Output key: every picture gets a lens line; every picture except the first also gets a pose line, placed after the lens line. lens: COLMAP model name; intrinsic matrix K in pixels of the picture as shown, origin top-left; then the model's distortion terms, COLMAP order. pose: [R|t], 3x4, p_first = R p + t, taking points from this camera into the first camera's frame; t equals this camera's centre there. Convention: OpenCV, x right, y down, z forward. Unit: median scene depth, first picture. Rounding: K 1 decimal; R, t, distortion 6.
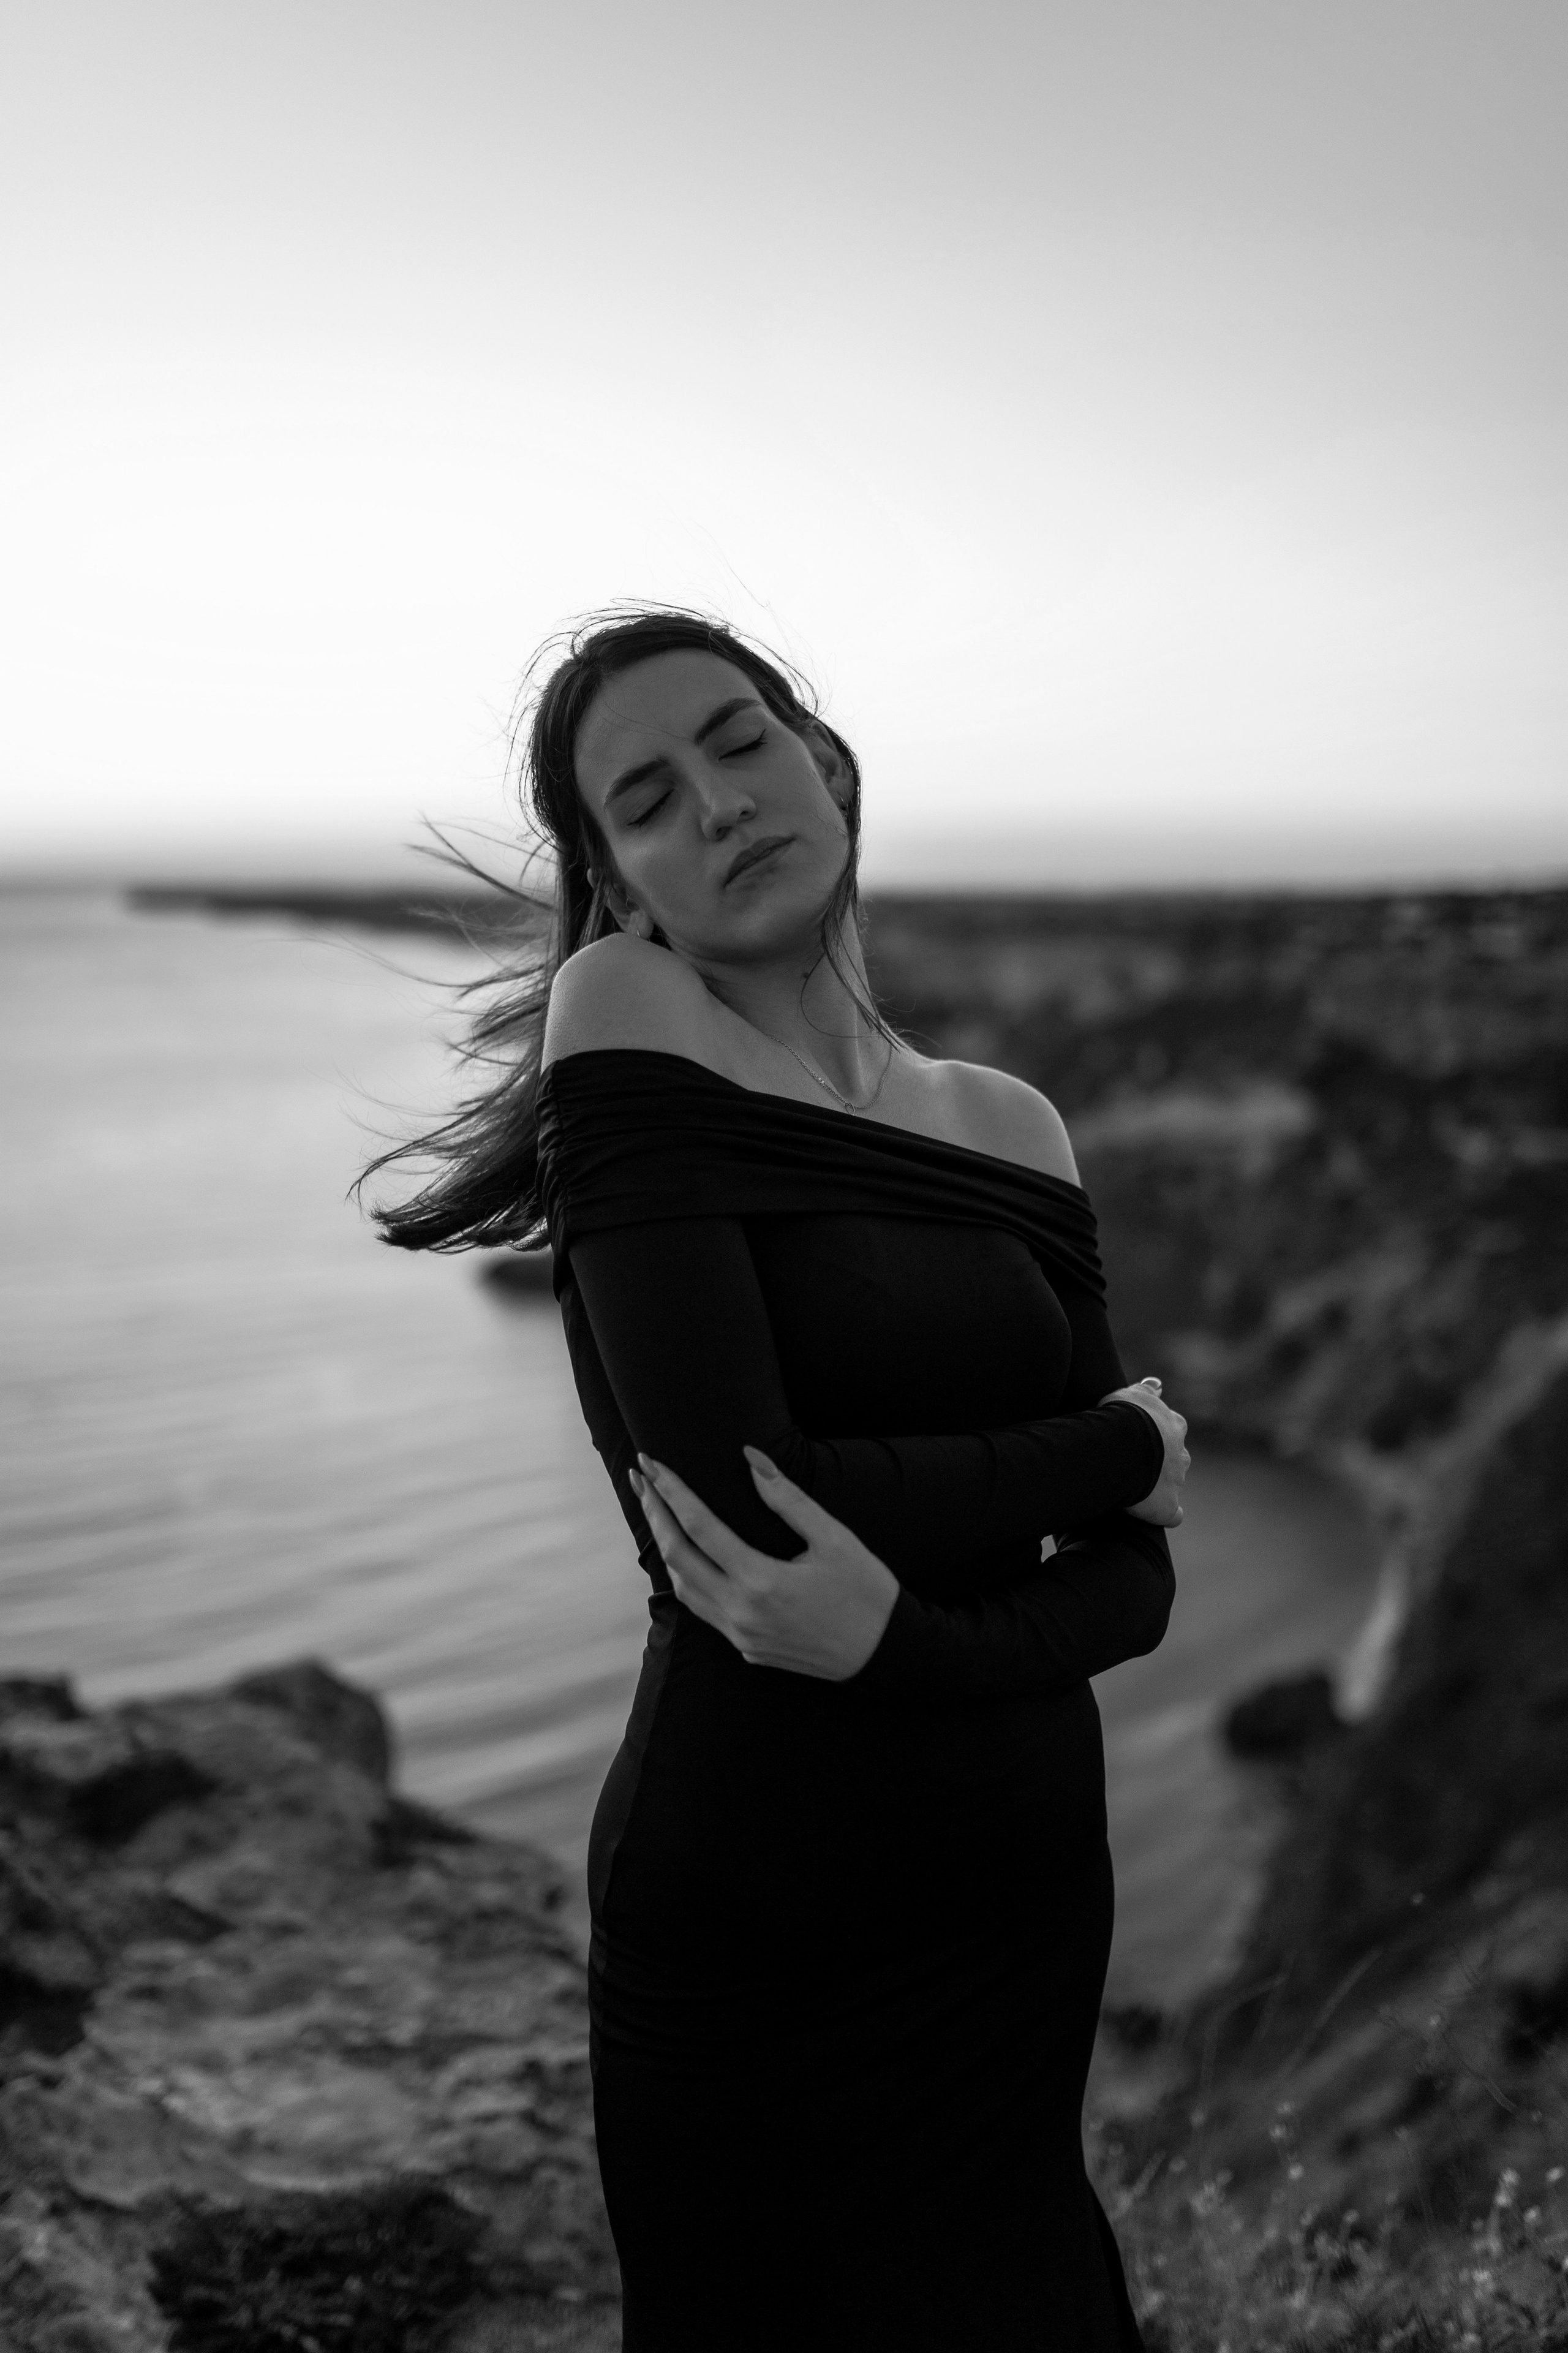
lens RADIAL K [[3136.1, 0, 790.1], [0, 3136.1, 1165.0], [0, 0, 1]] dist [-0.005272, 0.000000]
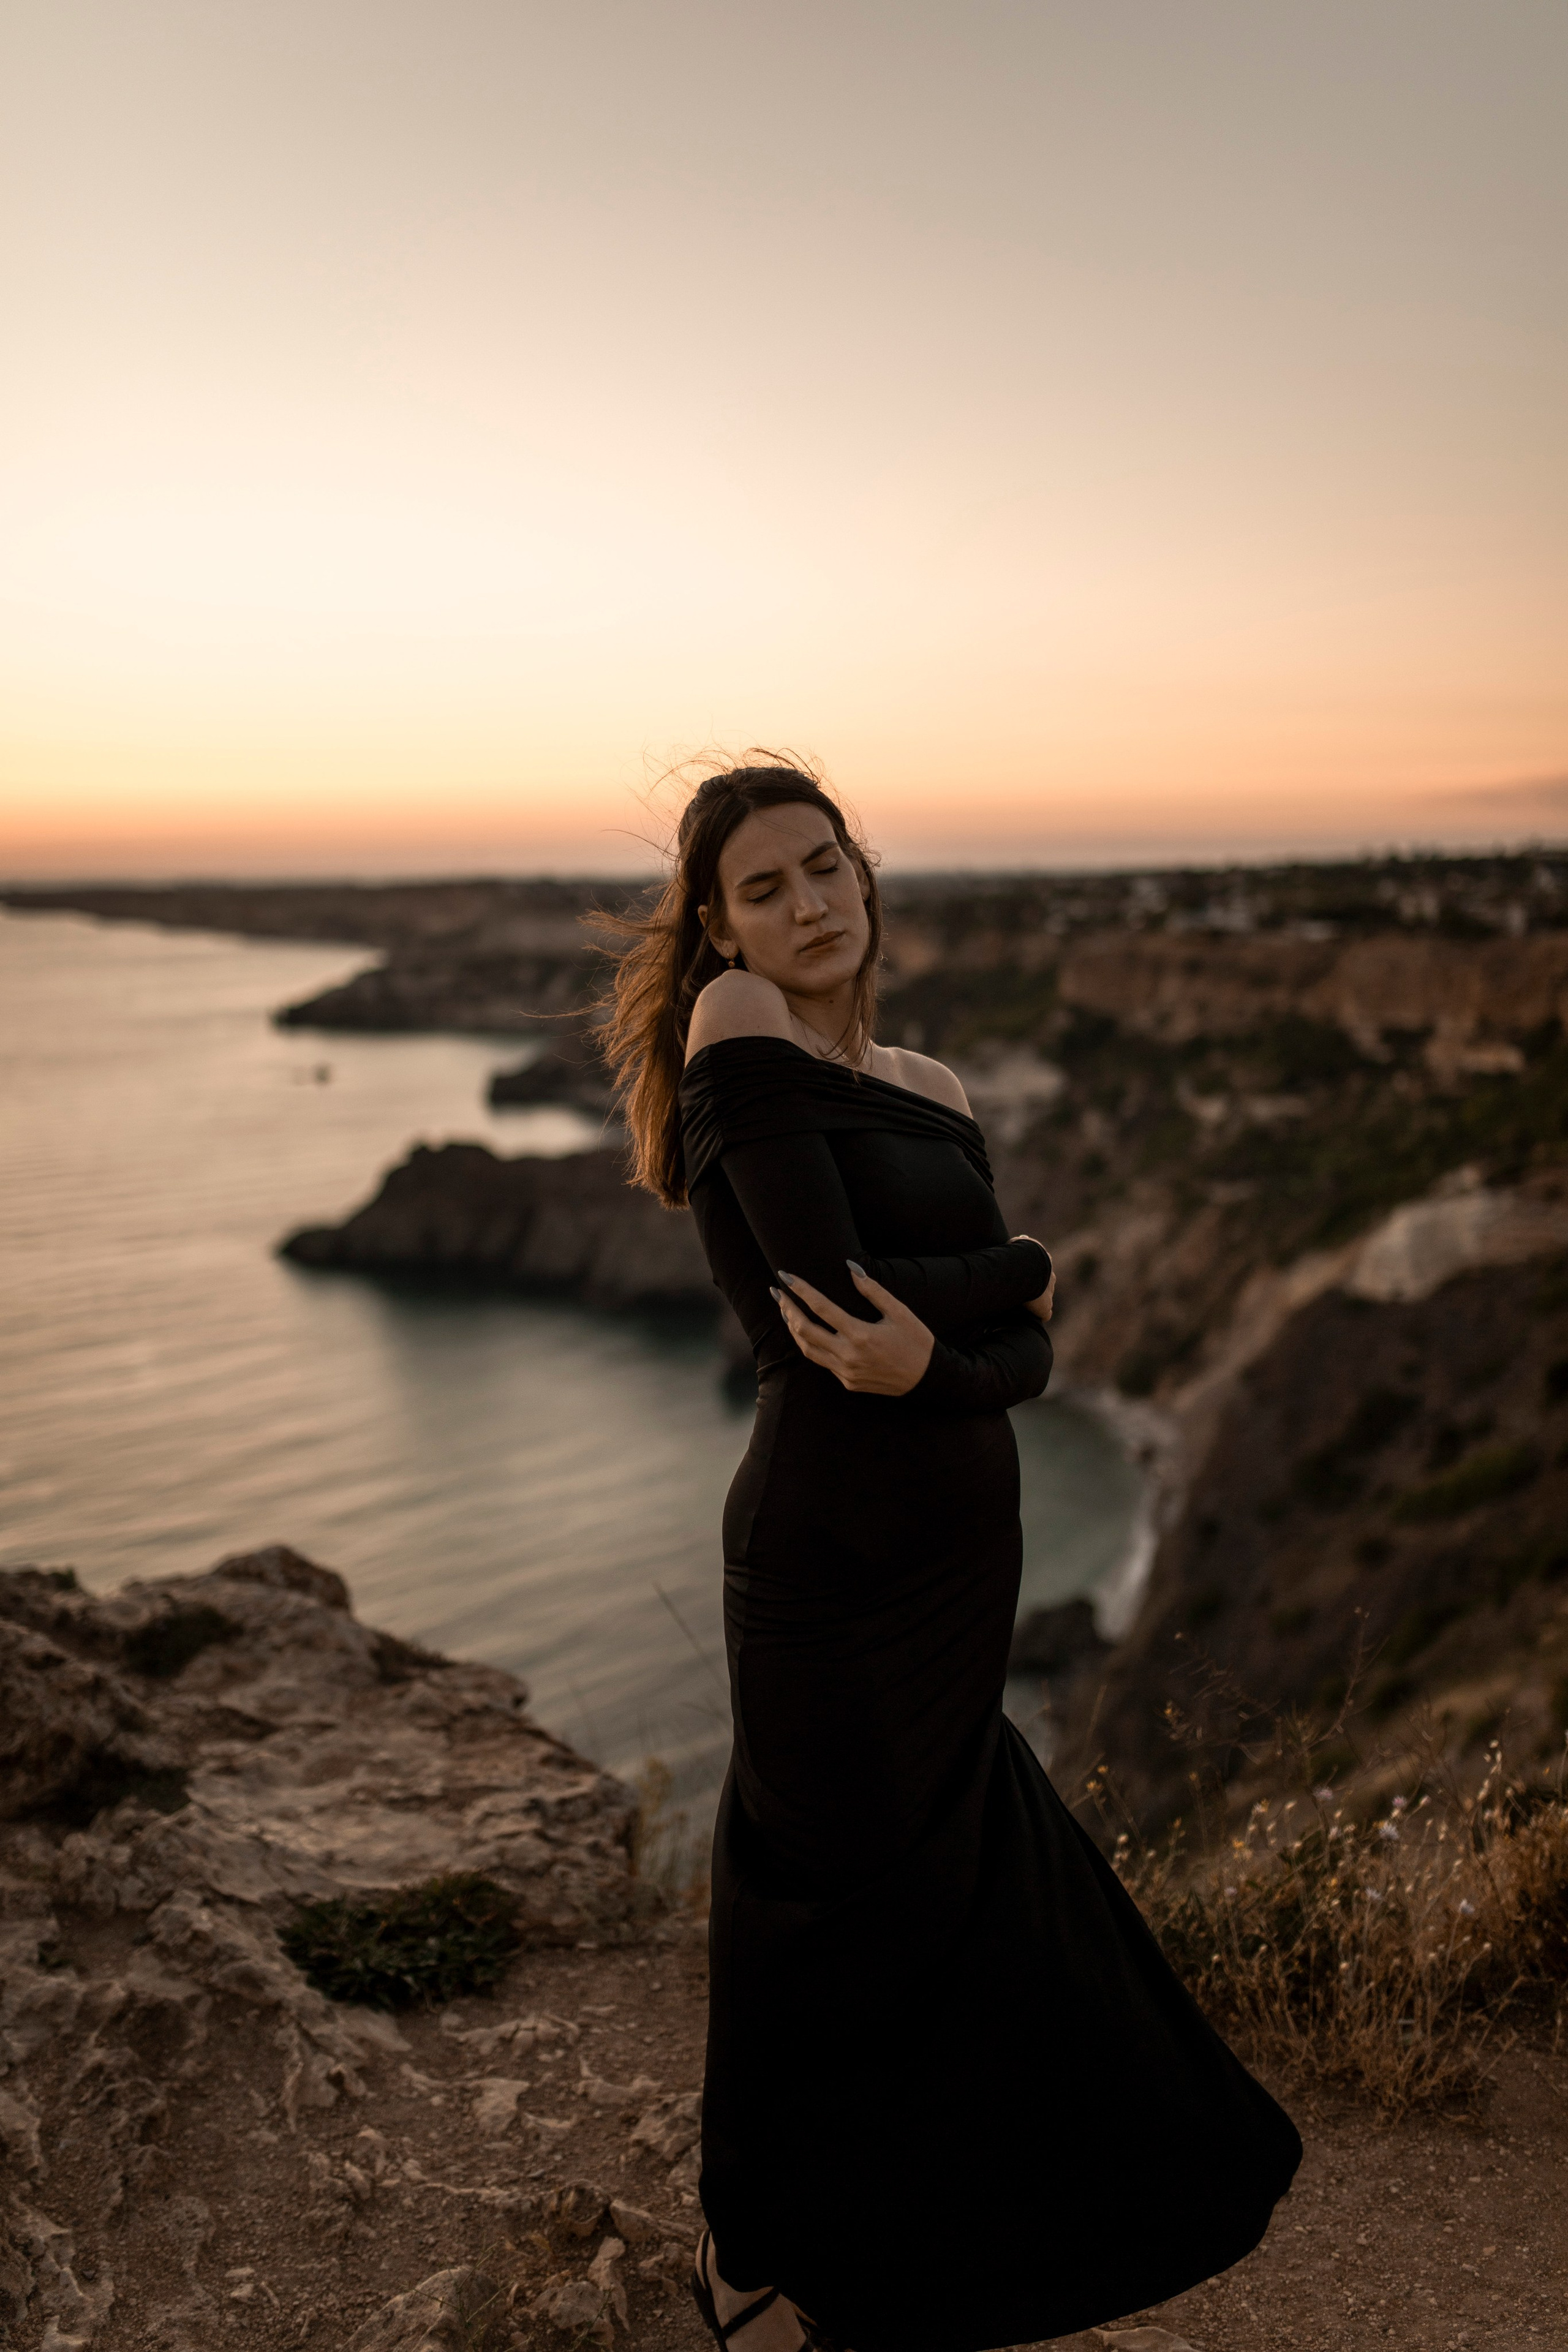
lens RADIAL K [[3135.0, 0, 777.9], [0, 3135.0, 1179.3], [0, 0, 1]] dist [-0.005272, 0.000000]
pose [[0.996767, -0.021287, 0.077475, -0.069032], [0.020332, 0.999707, 0.013099, 0.005001], [-0.077732, -0.011482, 0.996908, -0.303990]]
